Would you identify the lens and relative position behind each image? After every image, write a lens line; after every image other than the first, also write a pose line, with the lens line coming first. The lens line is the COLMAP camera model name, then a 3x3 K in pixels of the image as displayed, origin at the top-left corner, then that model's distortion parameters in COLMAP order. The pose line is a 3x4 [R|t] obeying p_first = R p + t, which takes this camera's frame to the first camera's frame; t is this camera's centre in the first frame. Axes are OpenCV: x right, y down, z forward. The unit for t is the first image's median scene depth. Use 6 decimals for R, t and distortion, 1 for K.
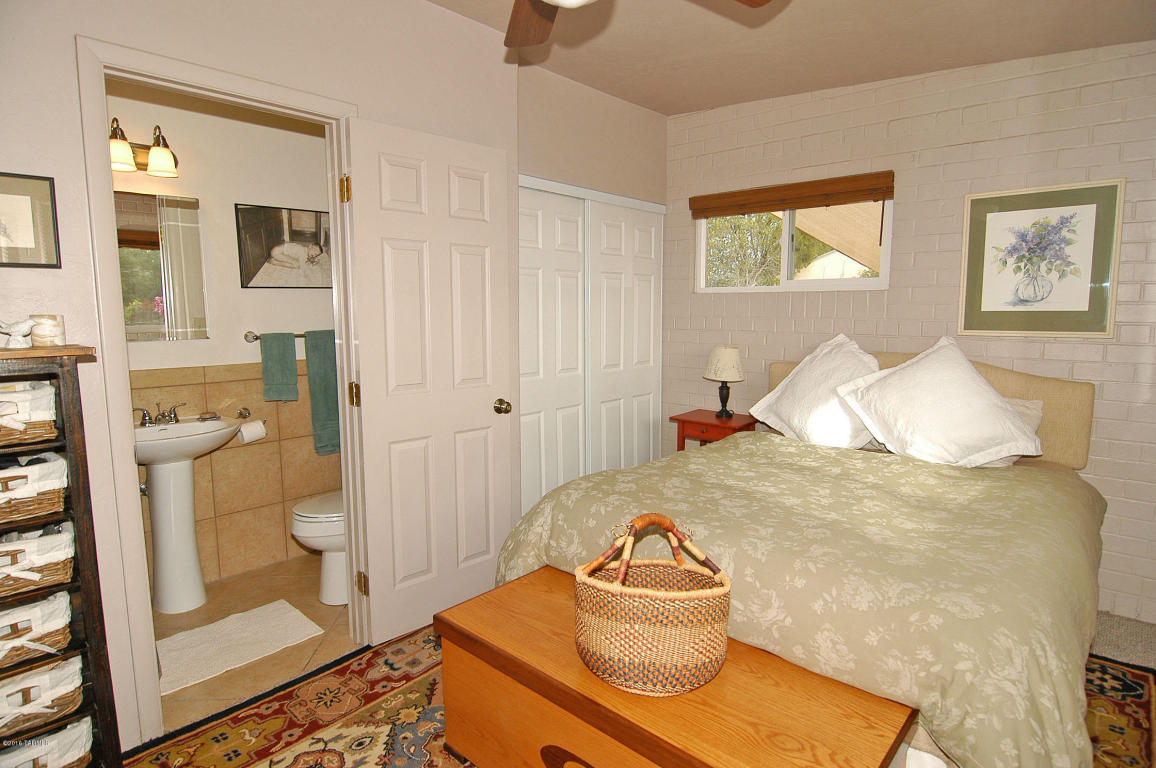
lens RADIAL K [[622.9, 0, 586.4], [0, 622.9, 382.6], [0, 0, 1]] dist [-0.008831, -0.009773]
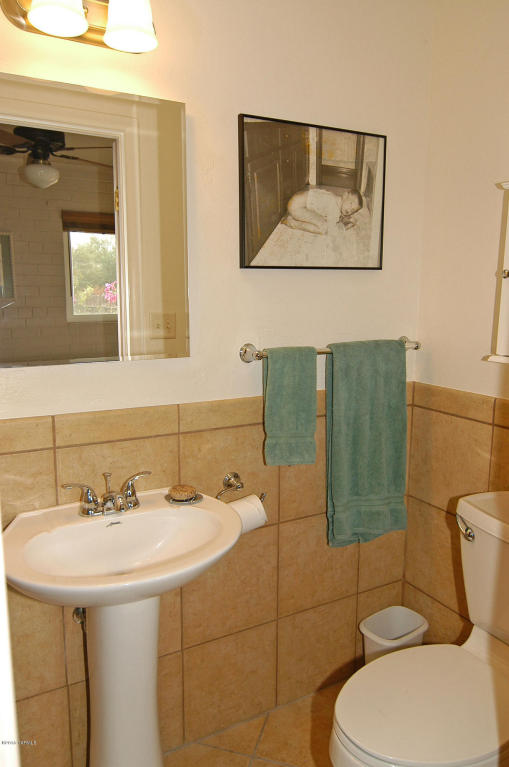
lens RADIAL K [[552.2, 0, 253.5], [0, 552.2, 383.0], [0, 0, 1]] dist [-0.011218, -0.003233]
pose [[0.942097, 0.061377, -0.329677, -0.356301], [-0.048144, 0.997679, 0.048163, -0.069309], [0.331868, -0.029502, 0.942864, 0.501823]]
